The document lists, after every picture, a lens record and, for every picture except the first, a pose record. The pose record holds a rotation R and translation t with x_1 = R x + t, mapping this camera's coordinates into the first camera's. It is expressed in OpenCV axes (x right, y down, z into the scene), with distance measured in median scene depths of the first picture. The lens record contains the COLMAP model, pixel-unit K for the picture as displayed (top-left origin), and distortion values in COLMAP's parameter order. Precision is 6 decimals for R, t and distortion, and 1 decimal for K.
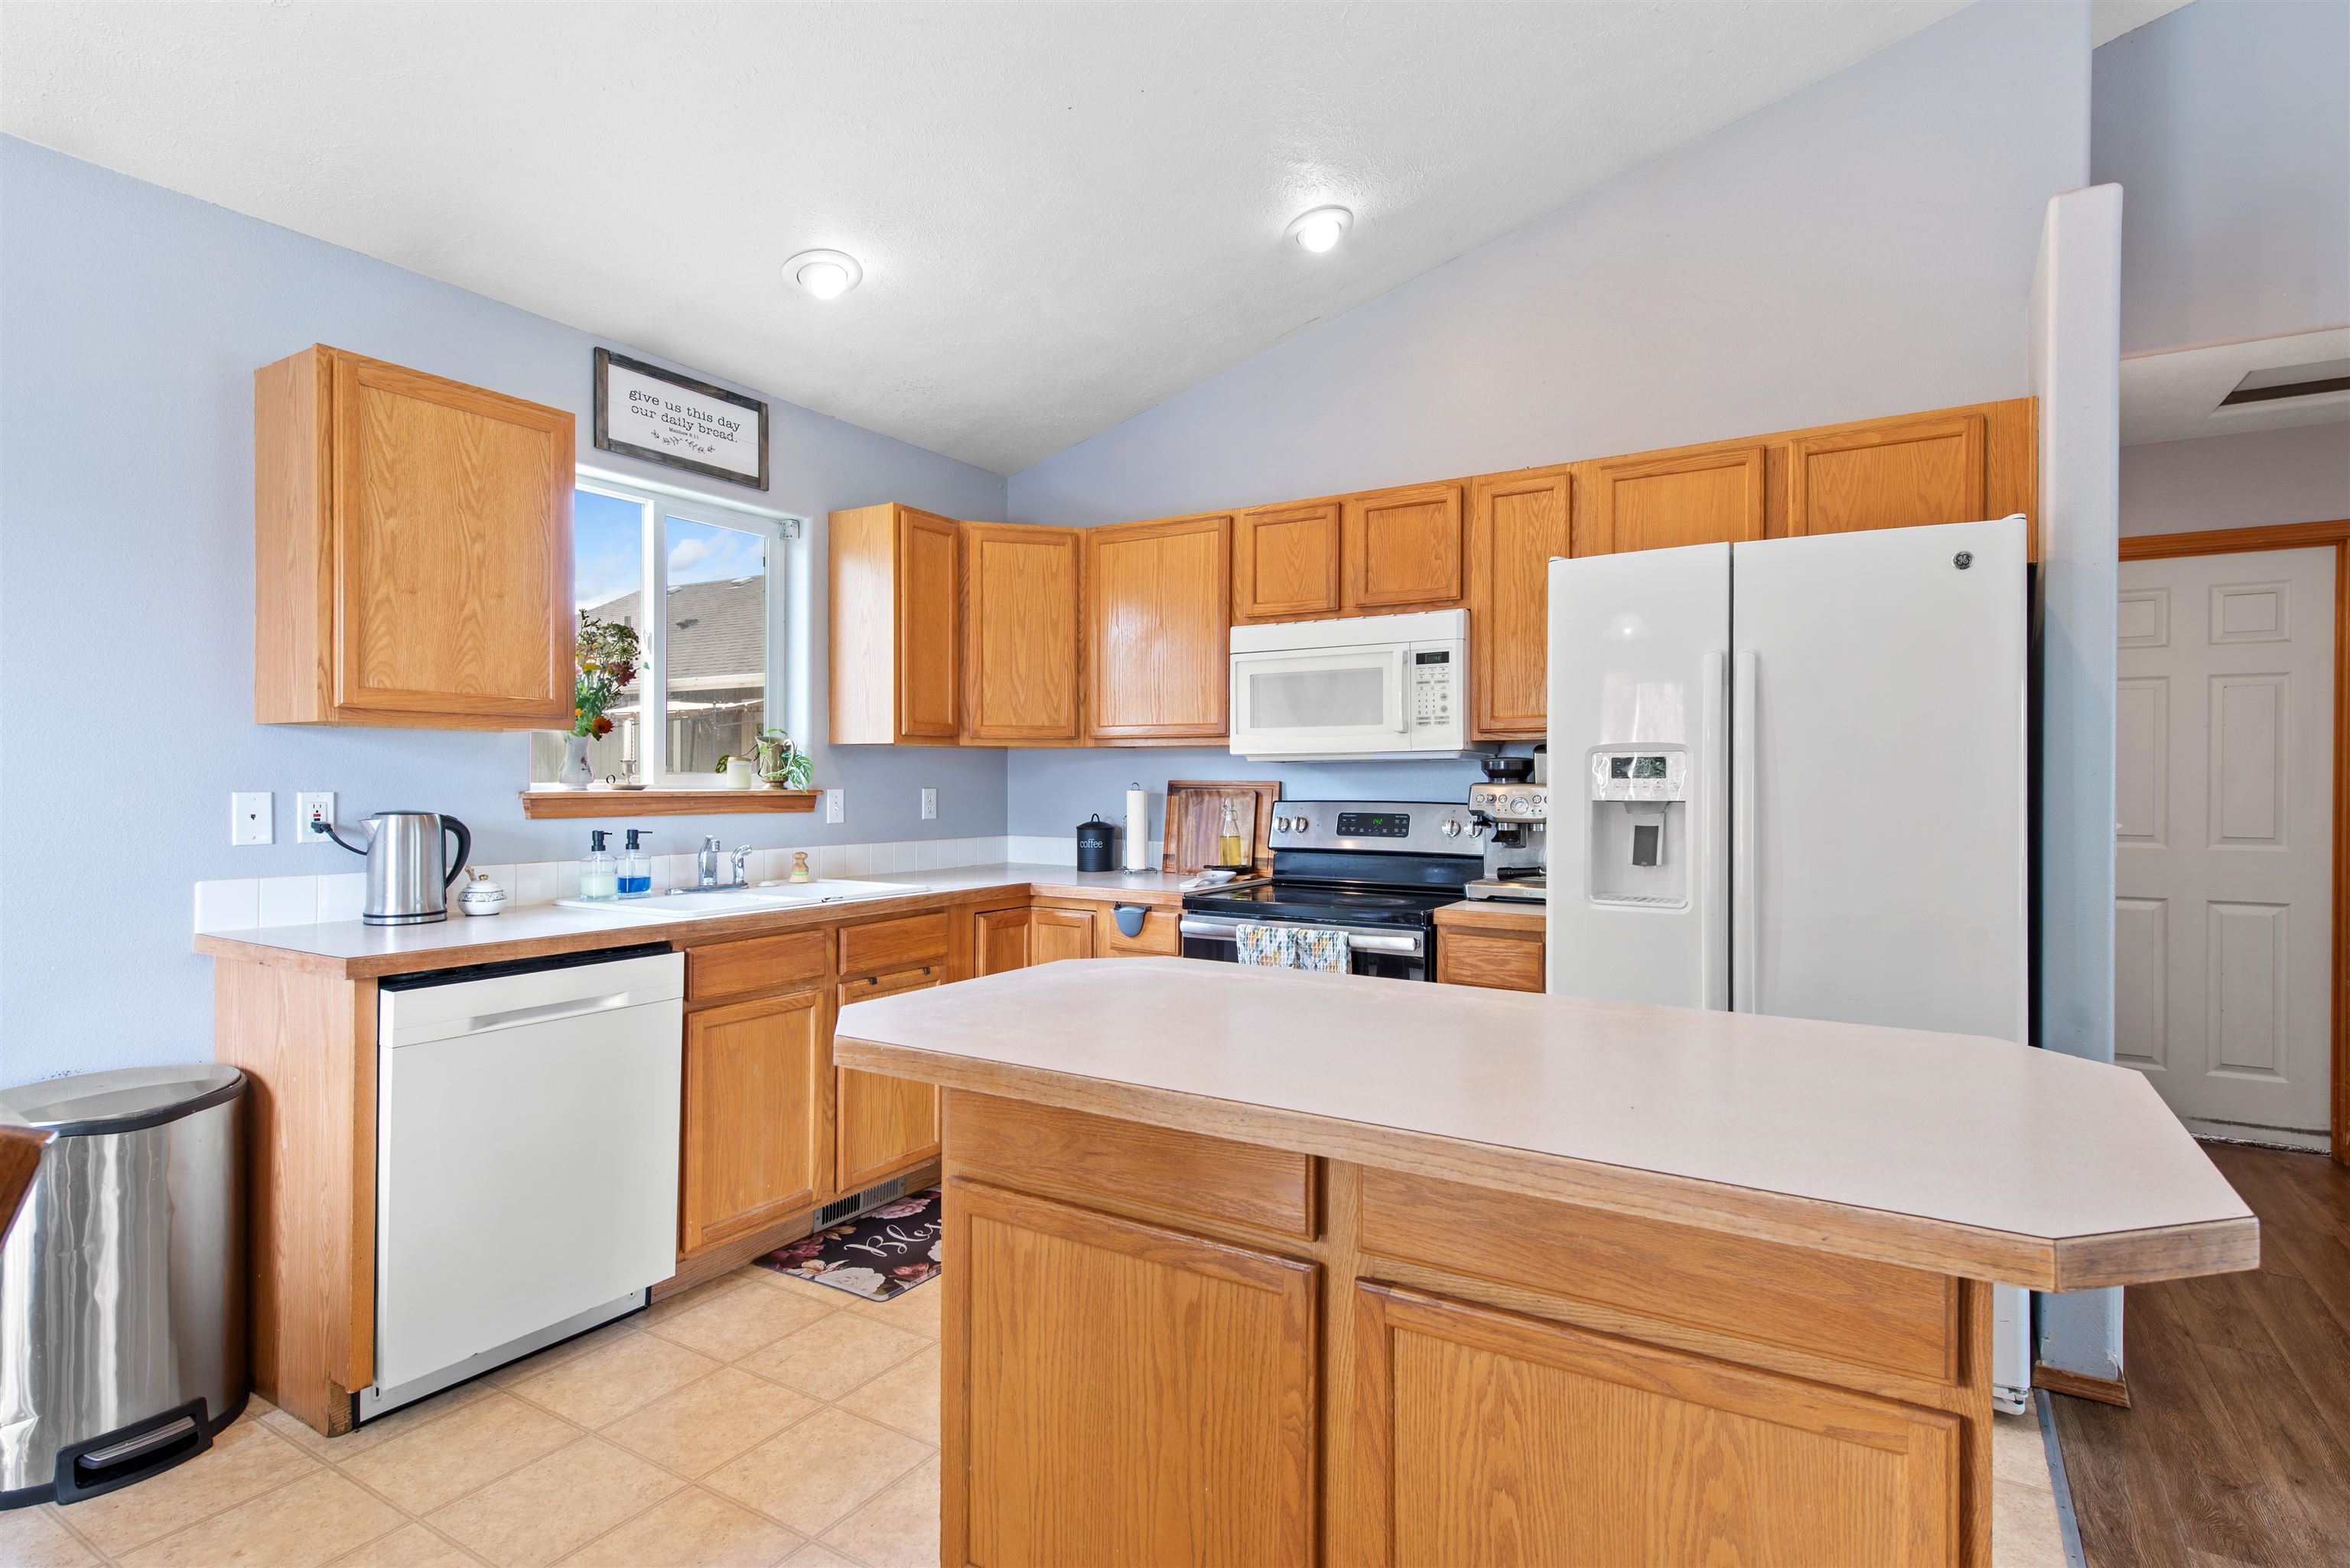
lens RADIAL K [[1165.4, 0, 1197.0], [0, 1165.4, 786.7], [0, 0, 1]] dist [0.016036, -0.006216]
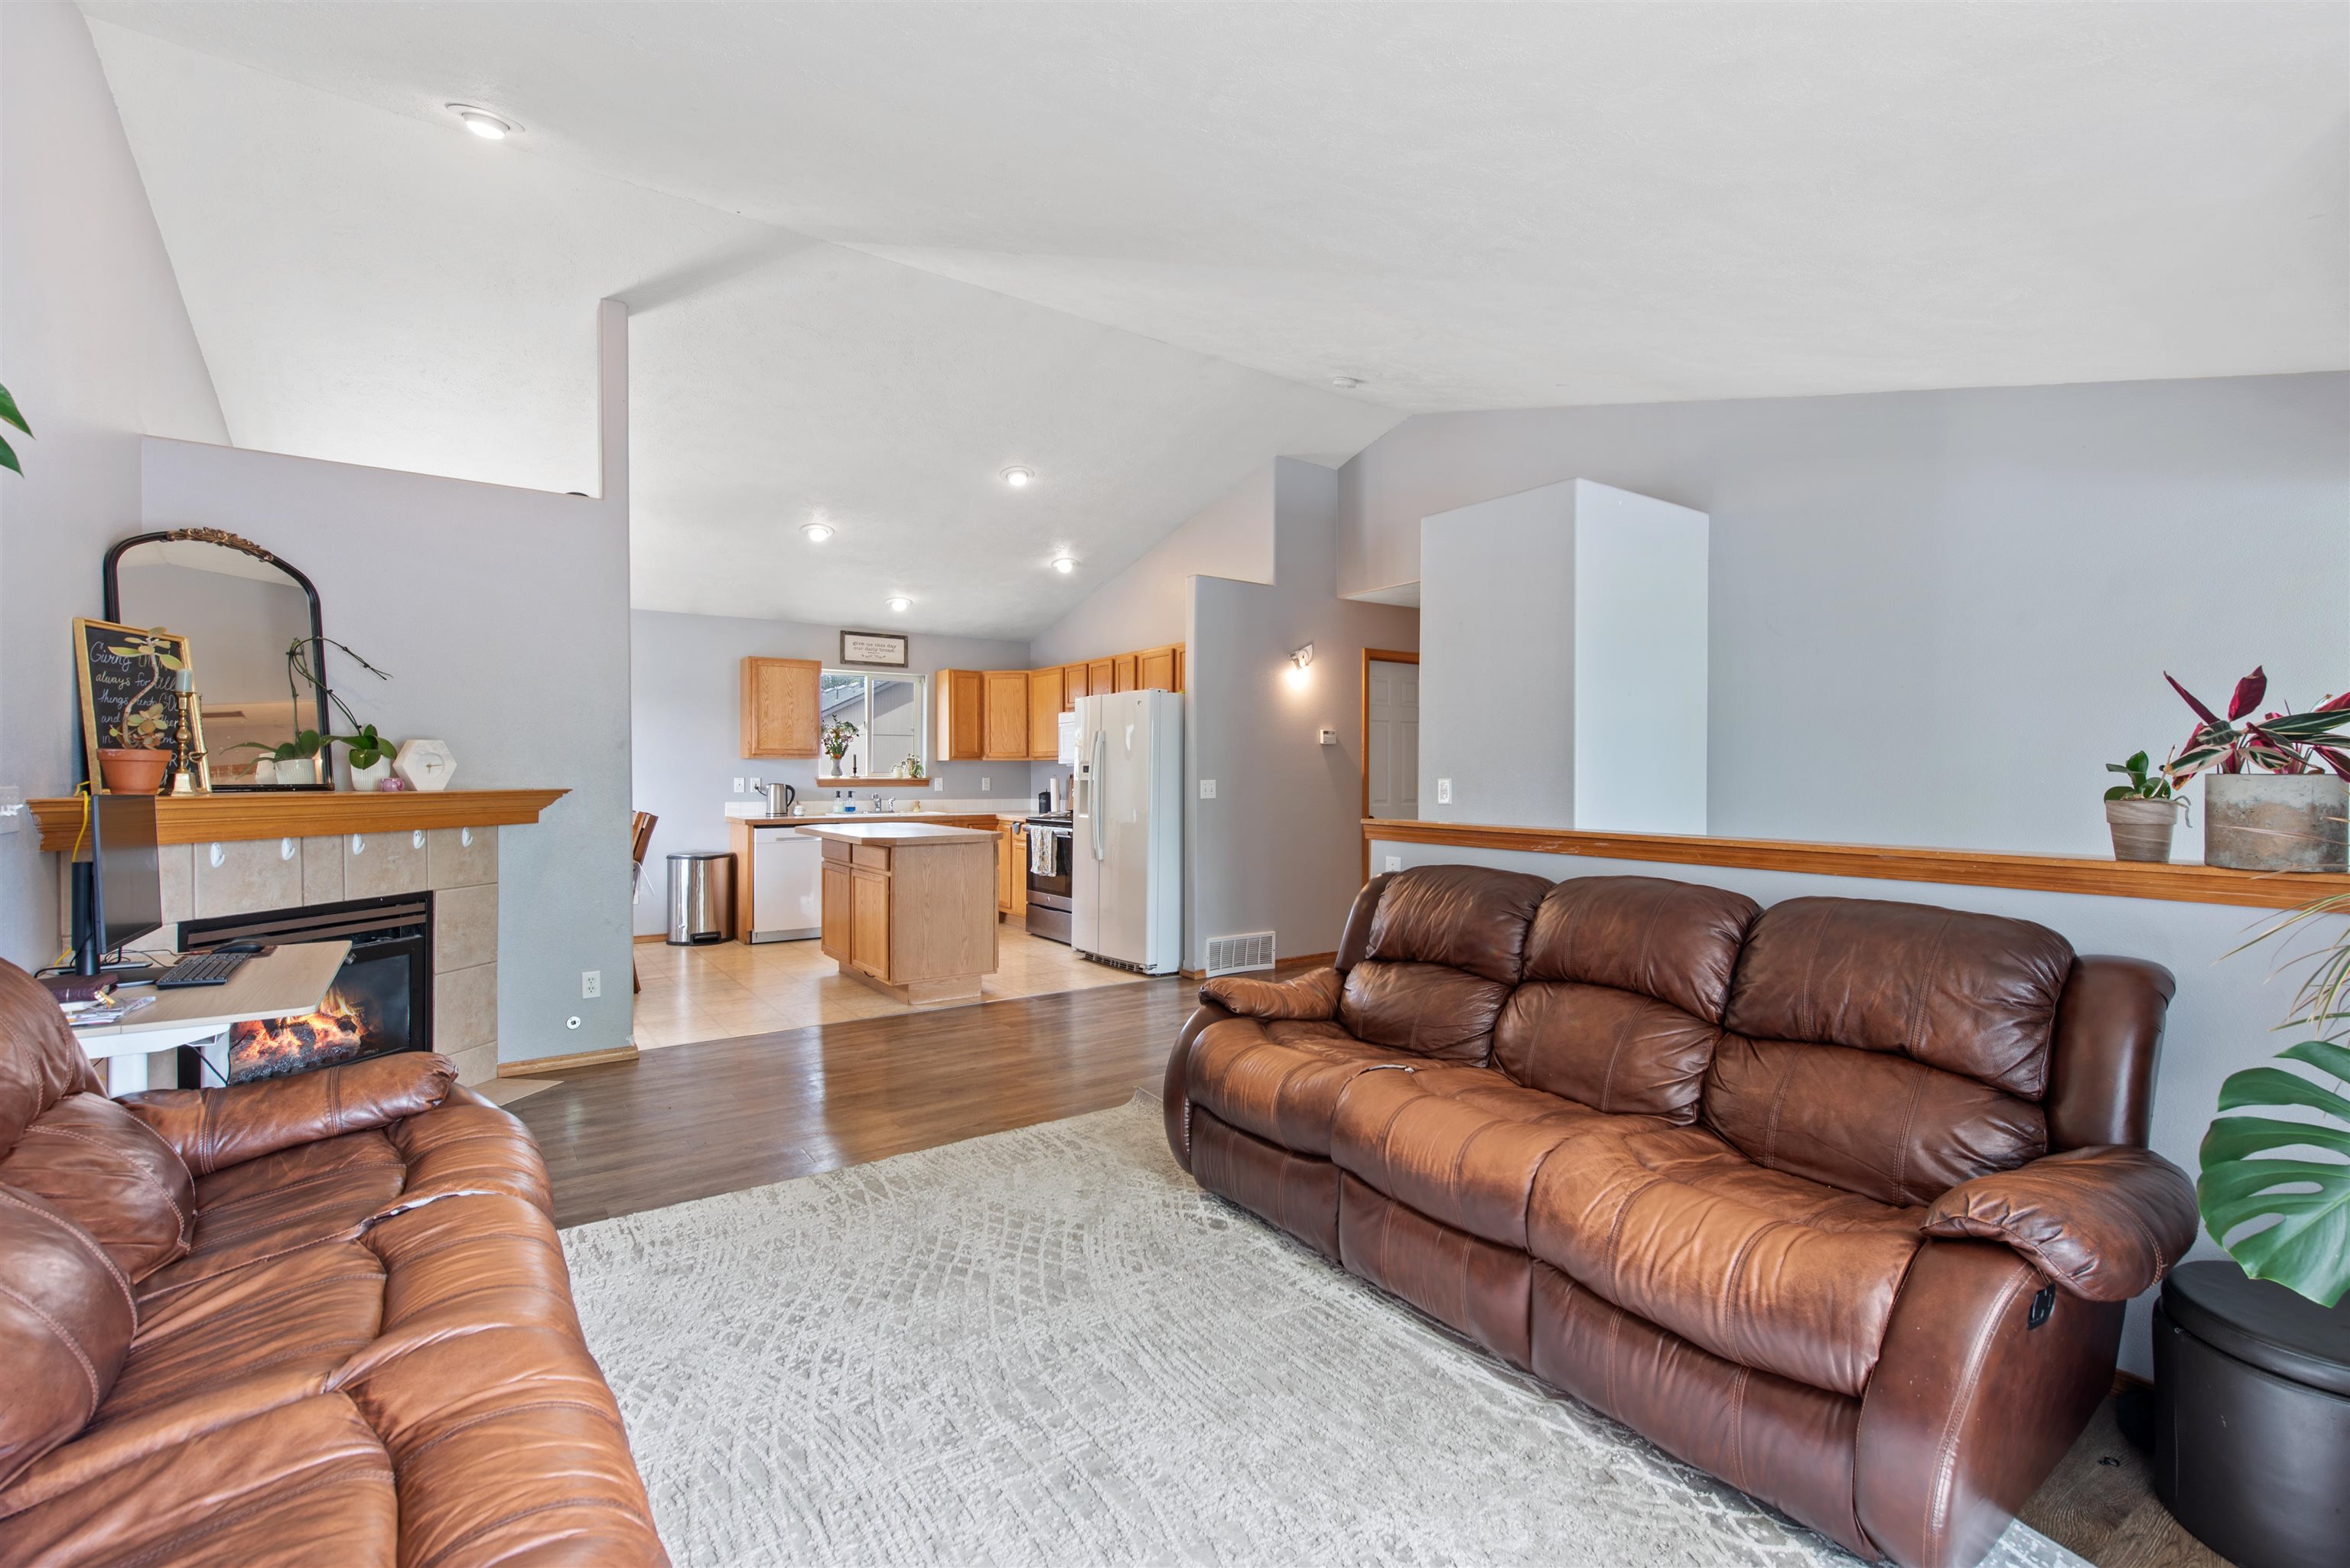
lens RADIAL K [[1037.8, 0, 1213.3], [0, 1037.8, 783.2], [0, 0, 1]] dist [0.014881, -0.004041]
pose [[0.925132, 0.002046, -0.379640, 1.320970], [-0.001815, 0.999998, 0.000965, 0.012791], [0.379641, -0.000204, 0.925134, -1.055982]]
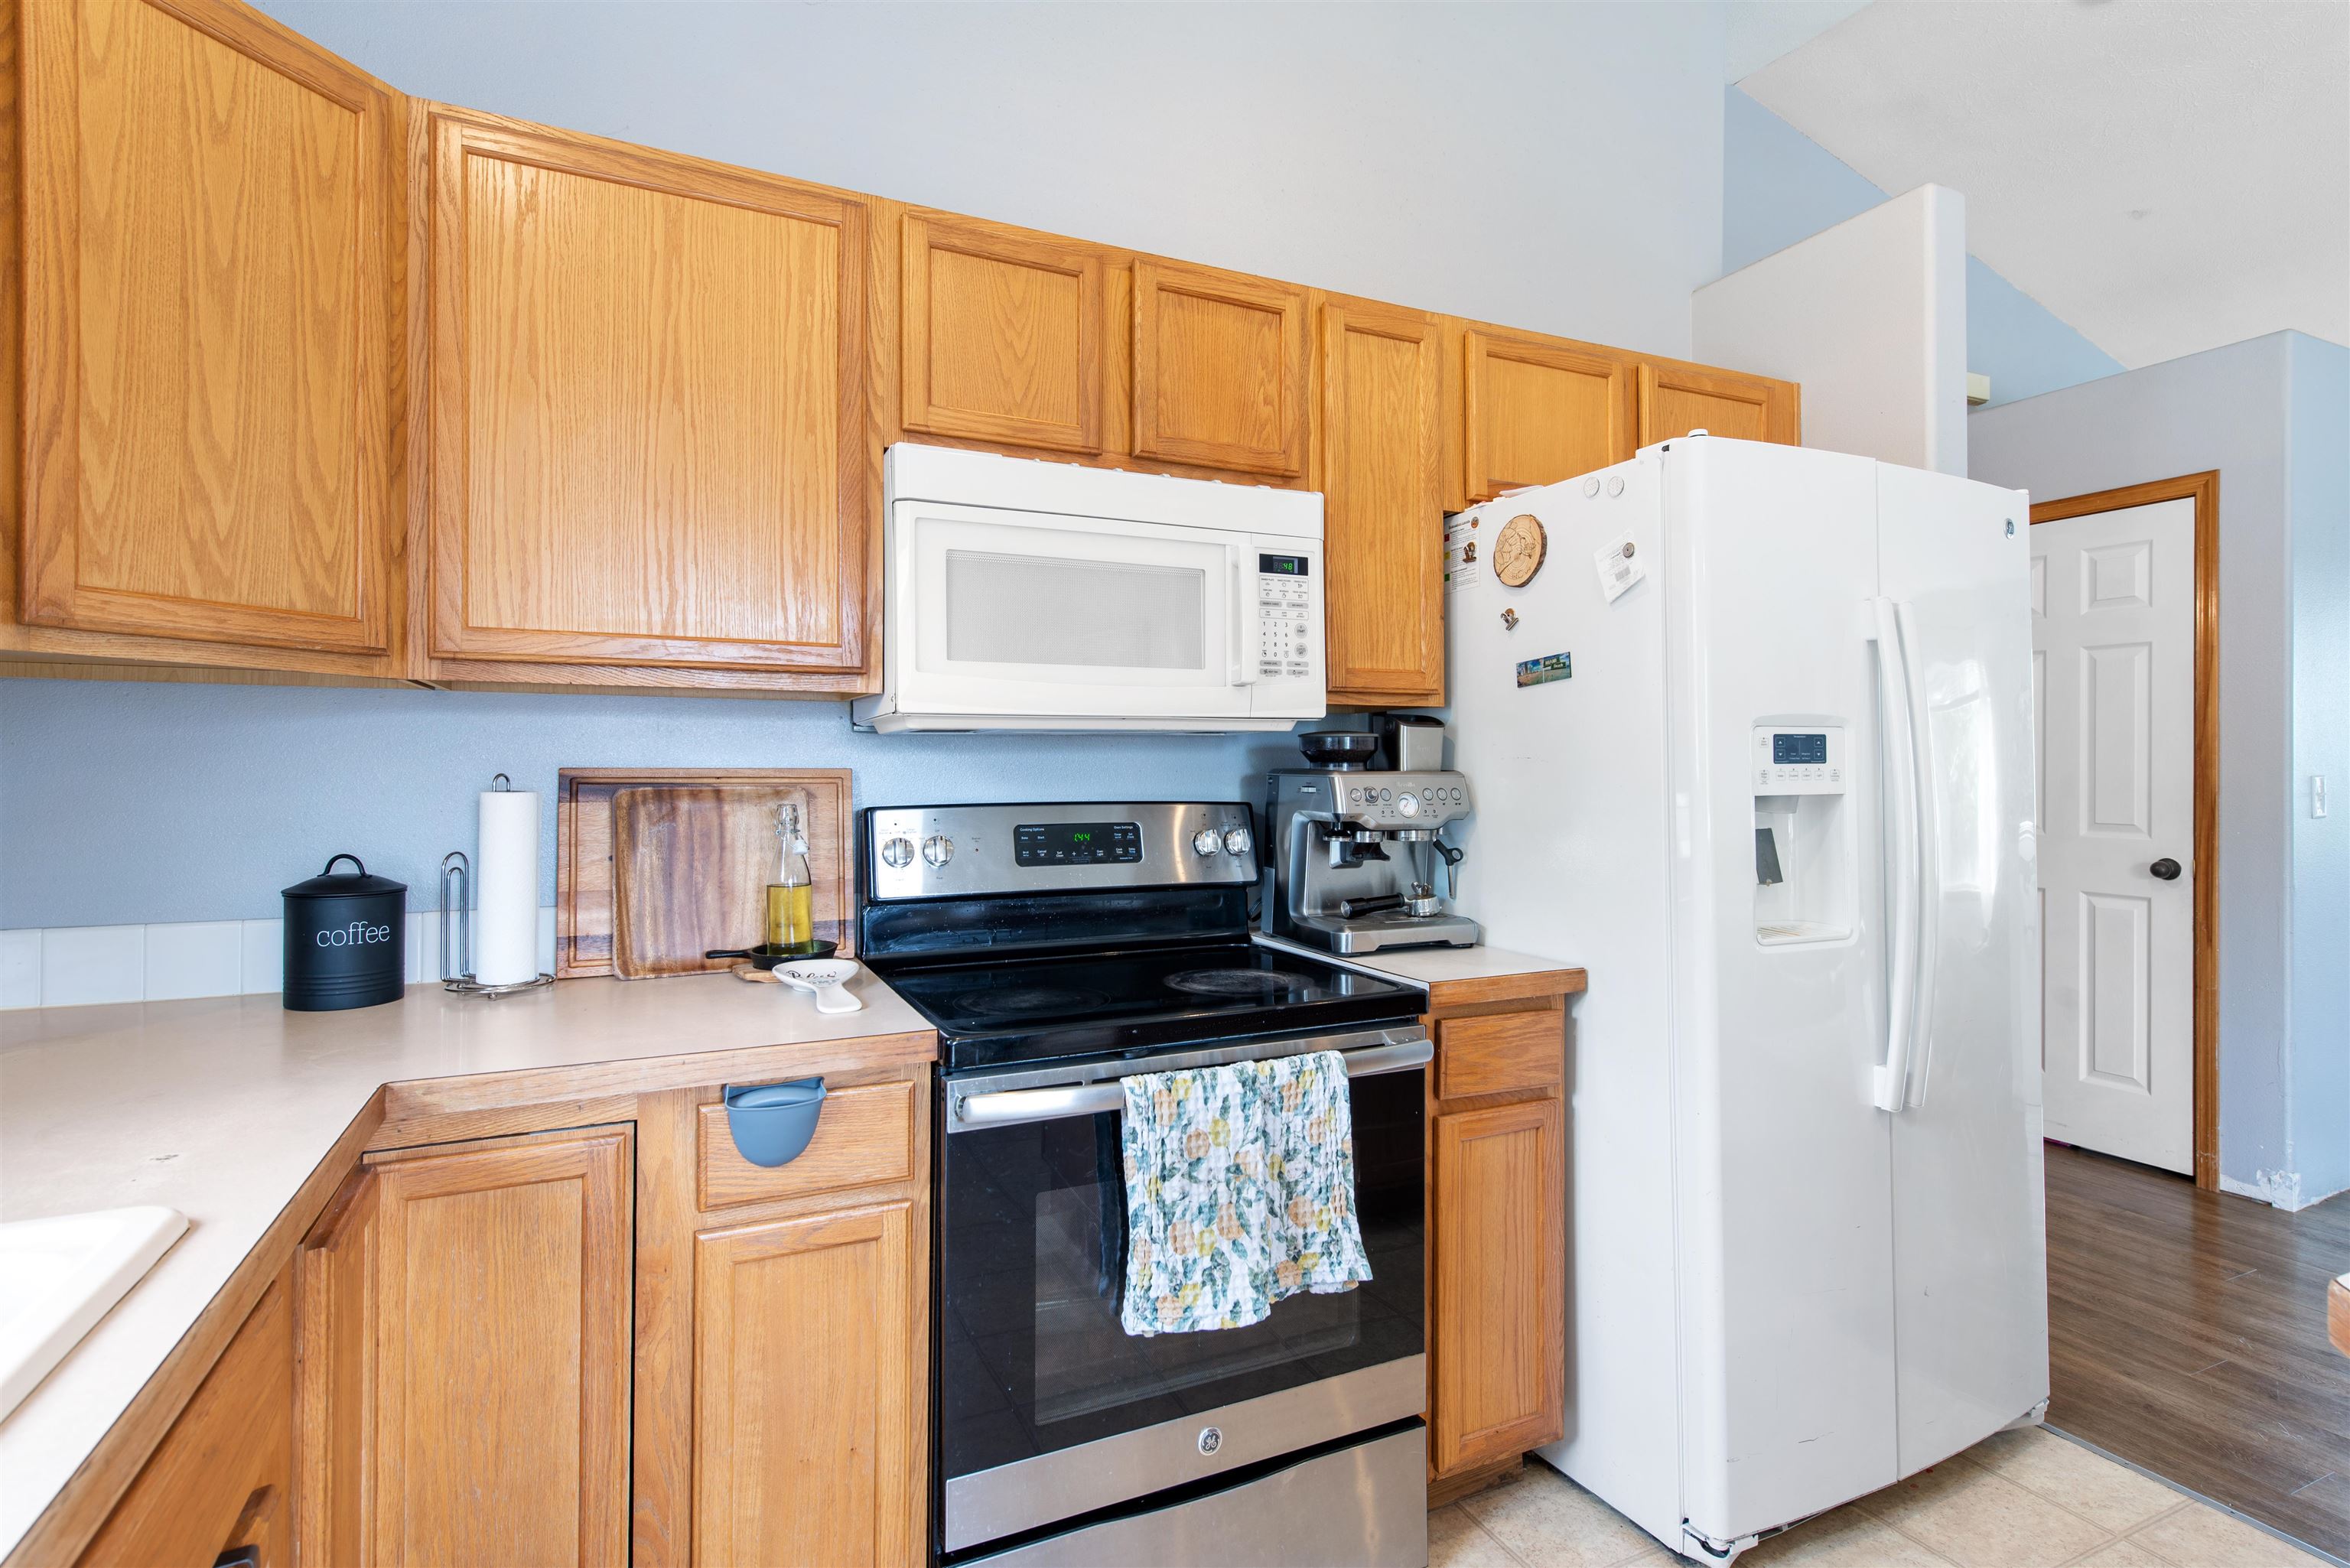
lens RADIAL K [[1165.4, 0, 1181.2], [0, 1165.4, 764.1], [0, 0, 1]] dist [0.016036, -0.006216]
pose [[0.547856, -0.001621, 0.836571, -0.335161], [0.005648, 0.999982, -0.001762, -0.005947], [-0.836554, 0.005690, 0.547855, 0.715627]]
